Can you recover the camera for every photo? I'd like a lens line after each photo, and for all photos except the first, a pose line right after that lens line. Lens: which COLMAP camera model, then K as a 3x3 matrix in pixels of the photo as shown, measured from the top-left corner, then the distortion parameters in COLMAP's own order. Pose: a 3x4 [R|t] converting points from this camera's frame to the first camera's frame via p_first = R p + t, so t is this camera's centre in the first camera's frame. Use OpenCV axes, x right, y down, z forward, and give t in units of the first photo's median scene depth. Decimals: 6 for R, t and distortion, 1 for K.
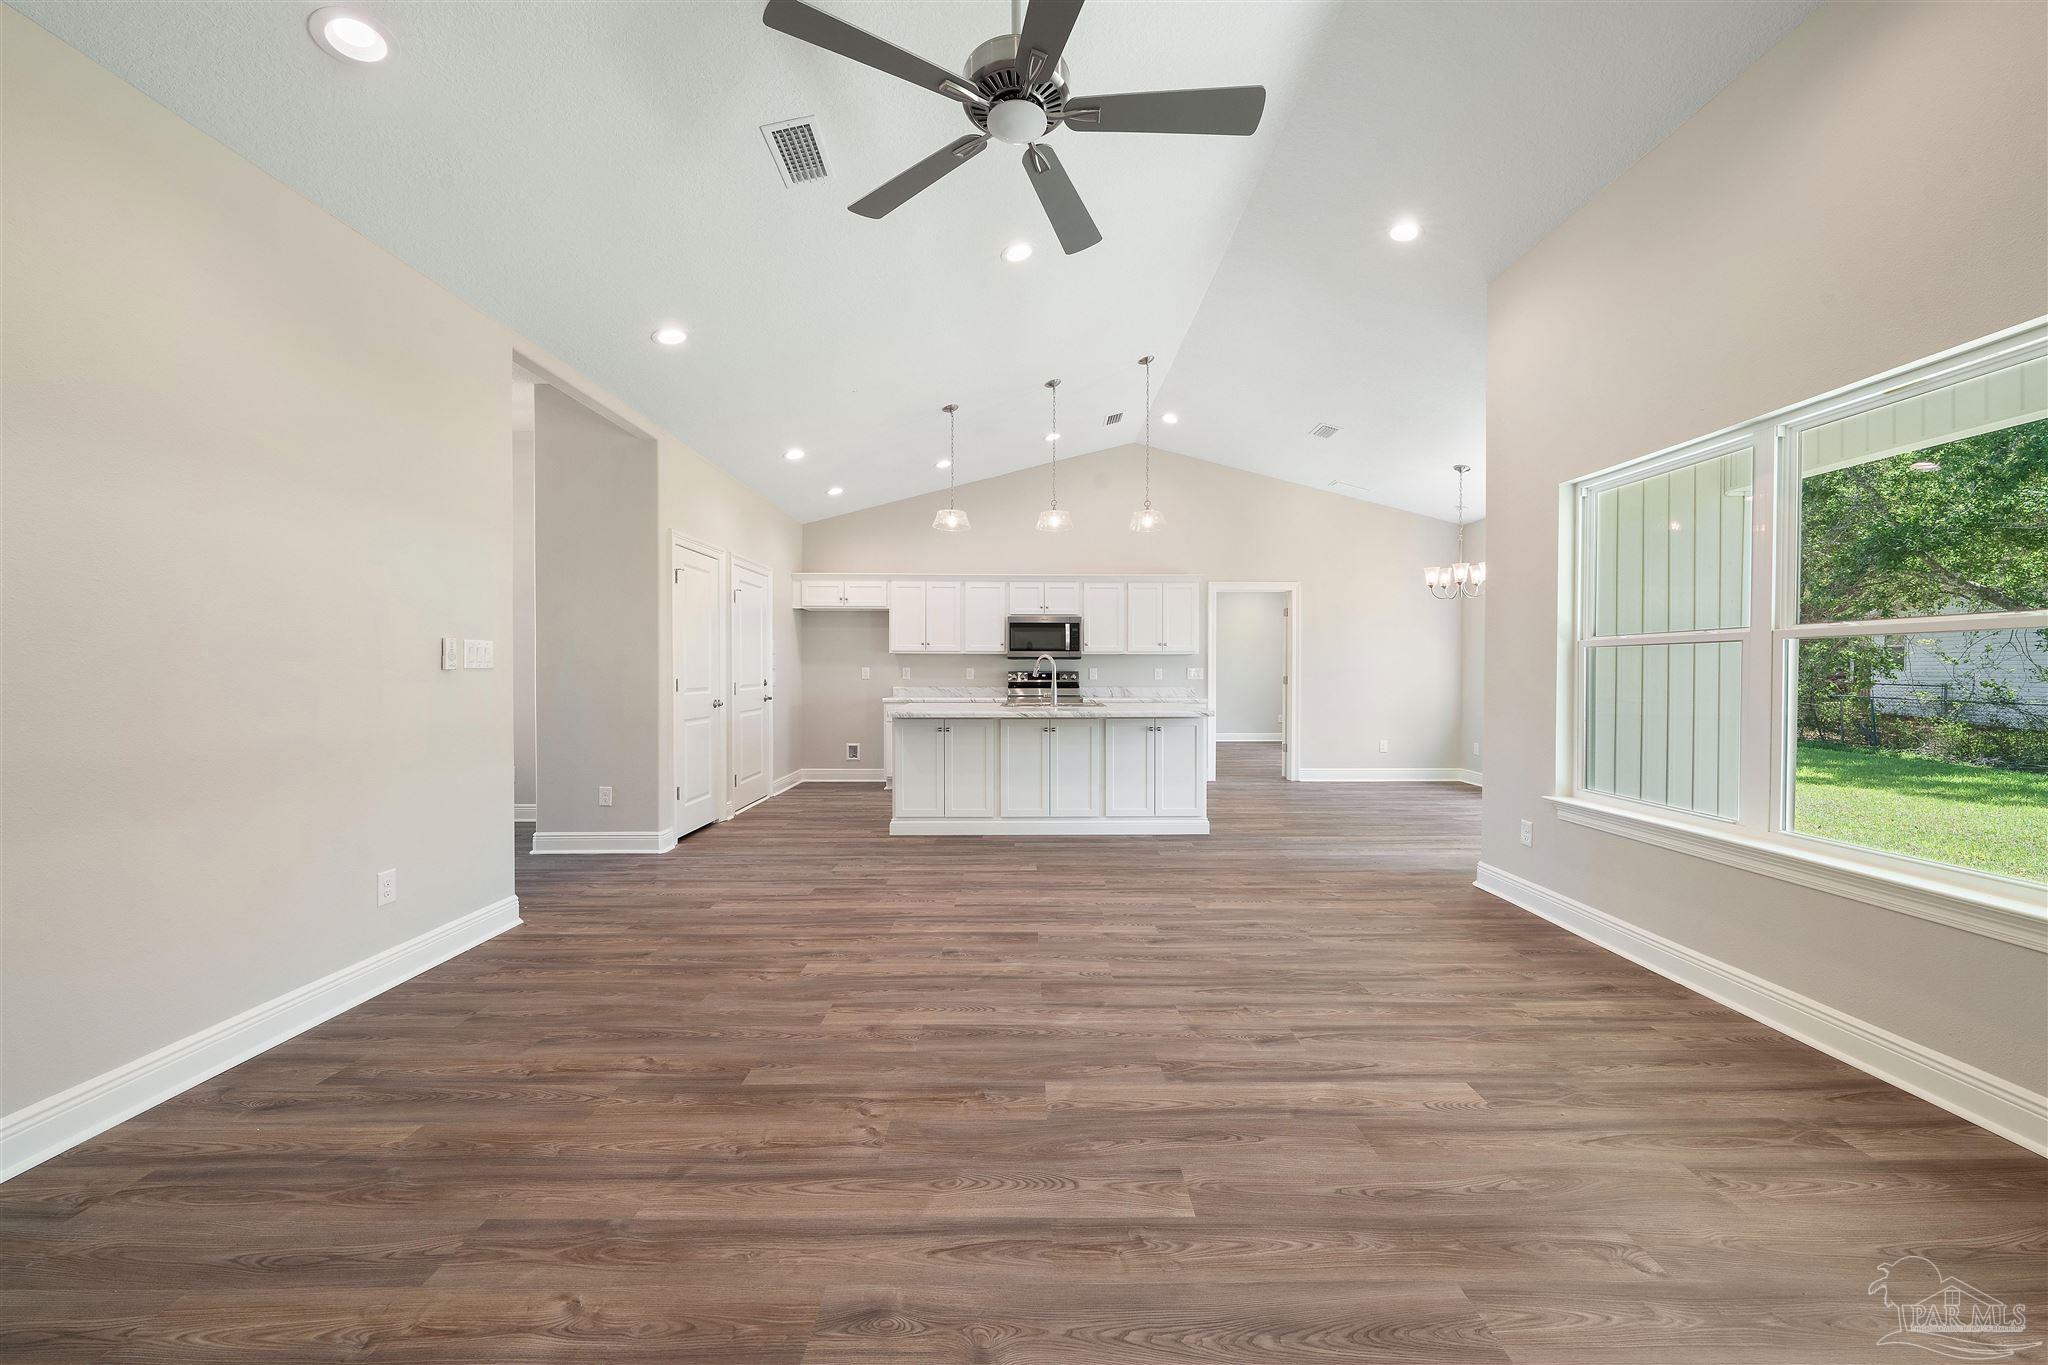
lens RADIAL K [[746.1, 0, 1035.1], [0, 746.1, 679.9], [0, 0, 1]] dist [-0.002873, 0.000164]
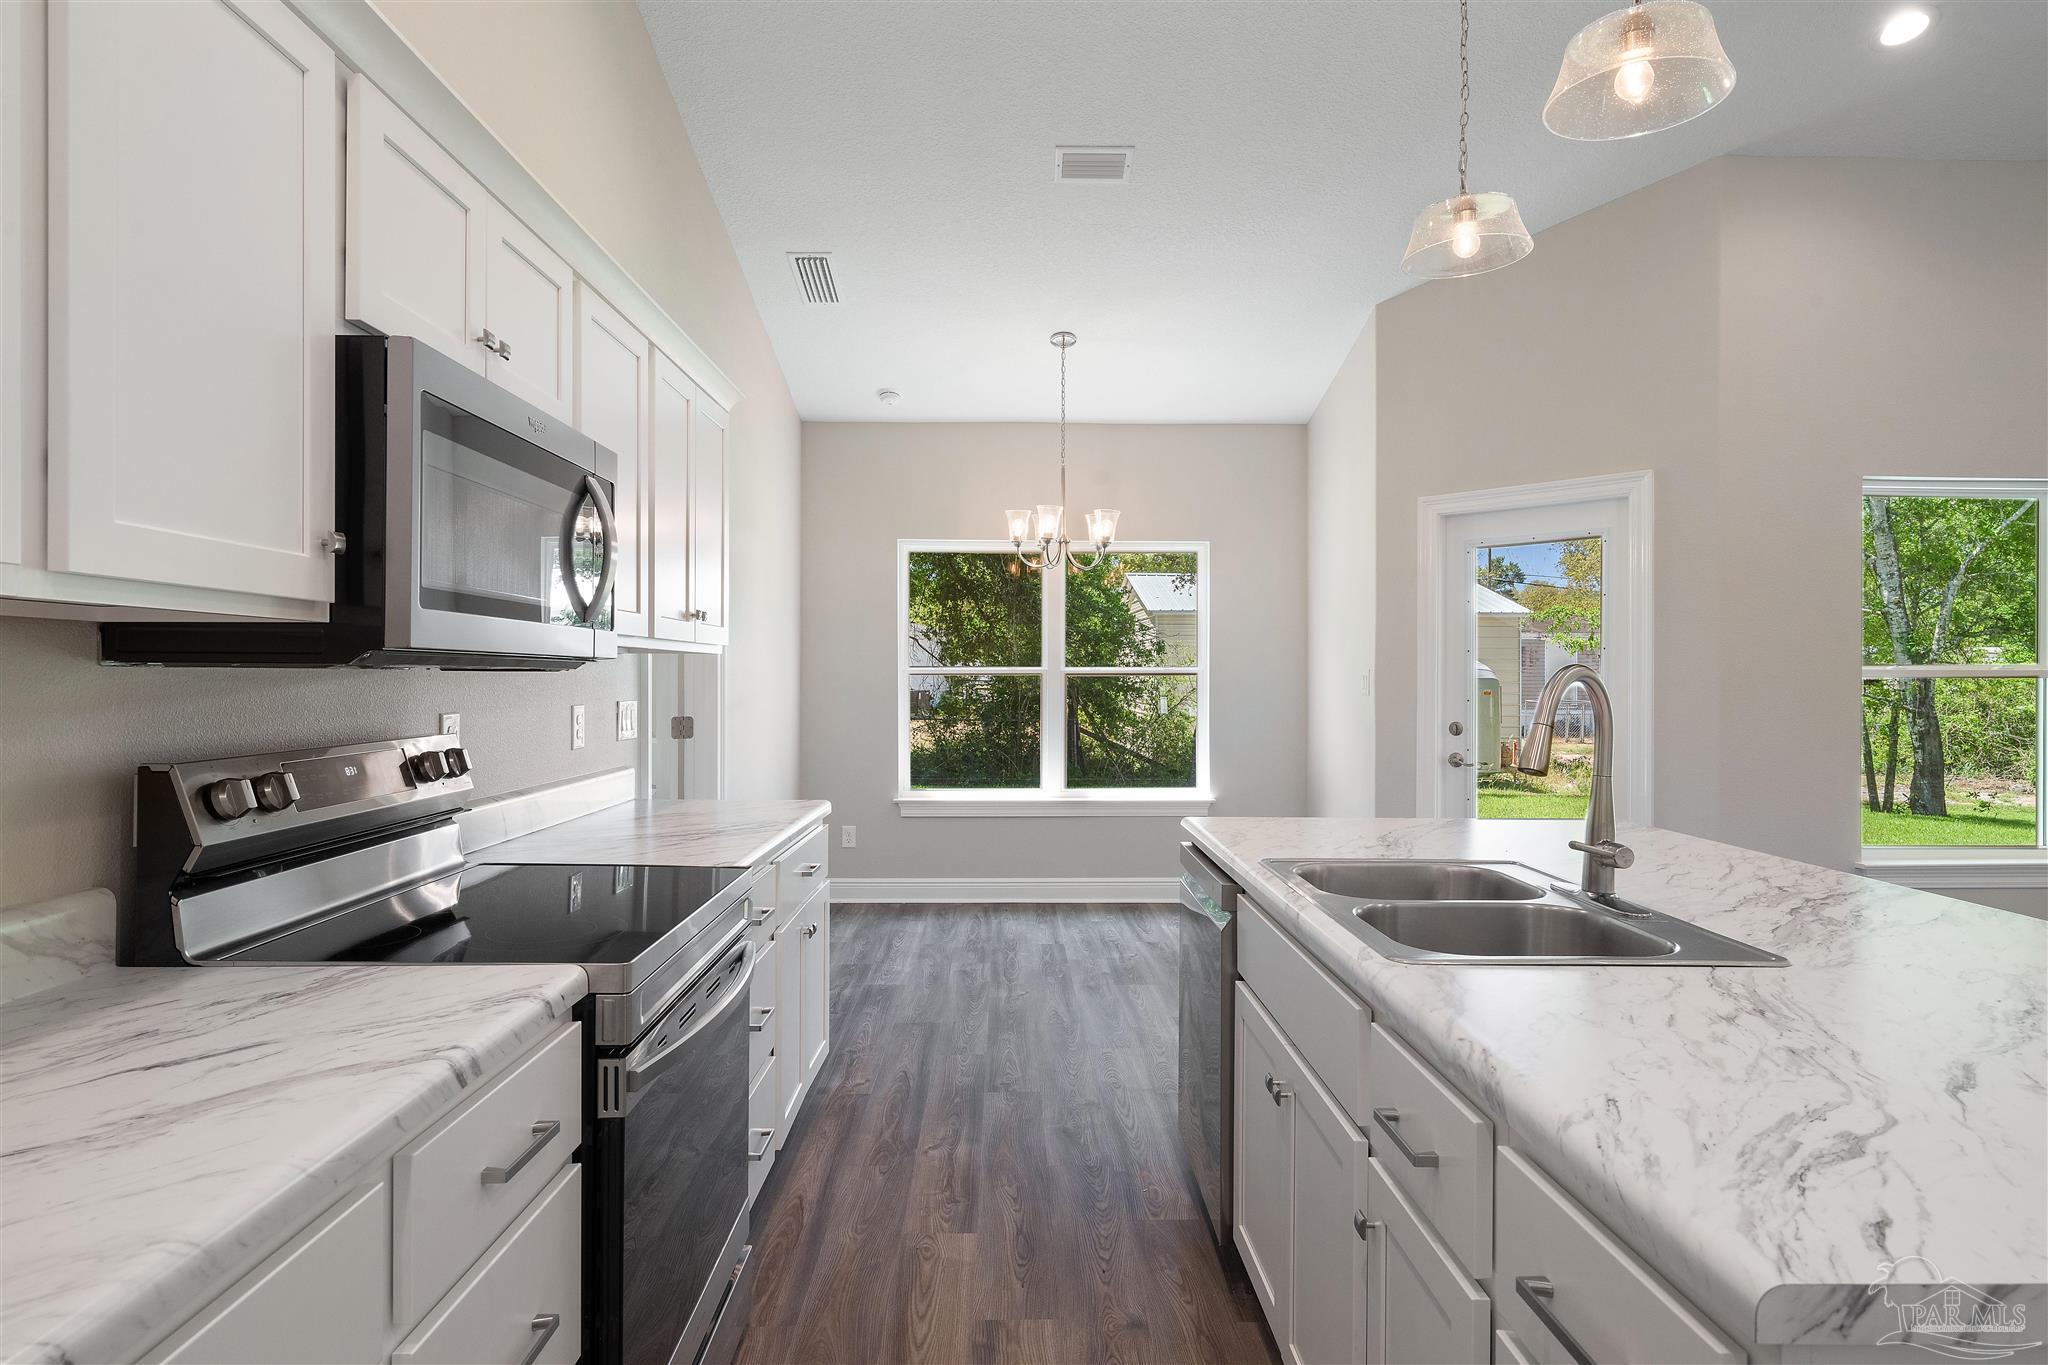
lens RADIAL K [[1101.6, 0, 1027.3], [0, 1101.6, 677.1], [0, 0, 1]] dist [0.006669, 0.000463]
pose [[-0.009161, -0.000900, 0.999958, -0.461175], [0.009939, 0.999950, 0.000991, -0.050638], [-0.999909, 0.009948, -0.009152, 1.809646]]
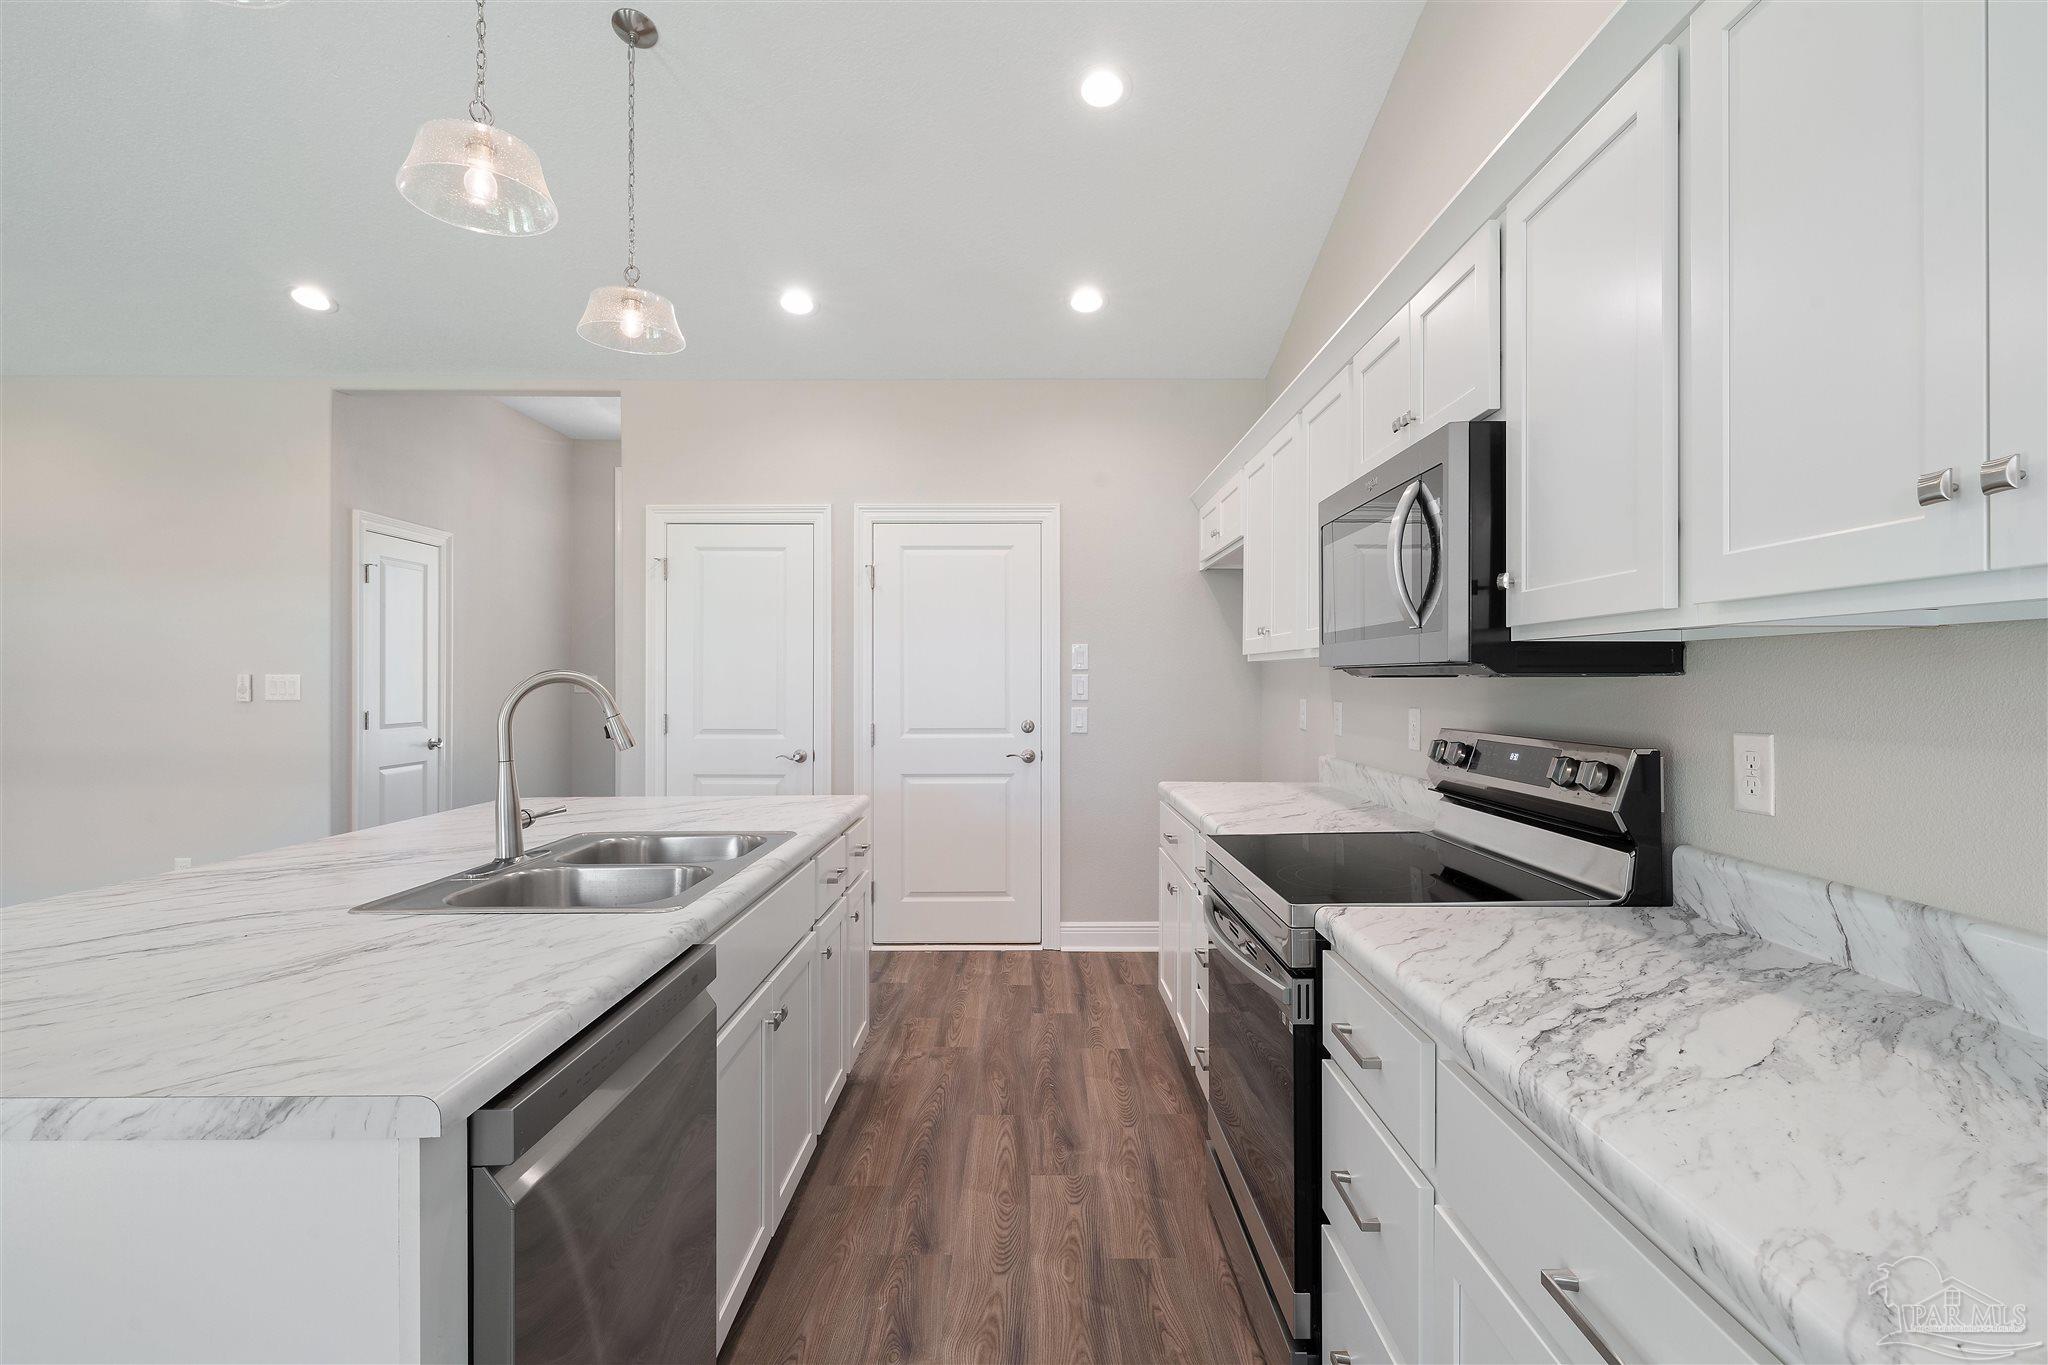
lens RADIAL K [[957.7, 0, 1031.9], [0, 957.7, 682.1], [0, 0, 1]] dist [0.001615, -0.000351]
pose [[-0.015060, -0.000858, -0.999886, 0.564402], [-0.014470, 0.999895, -0.000640, -0.049091], [0.999782, 0.014459, -0.015071, 1.838970]]
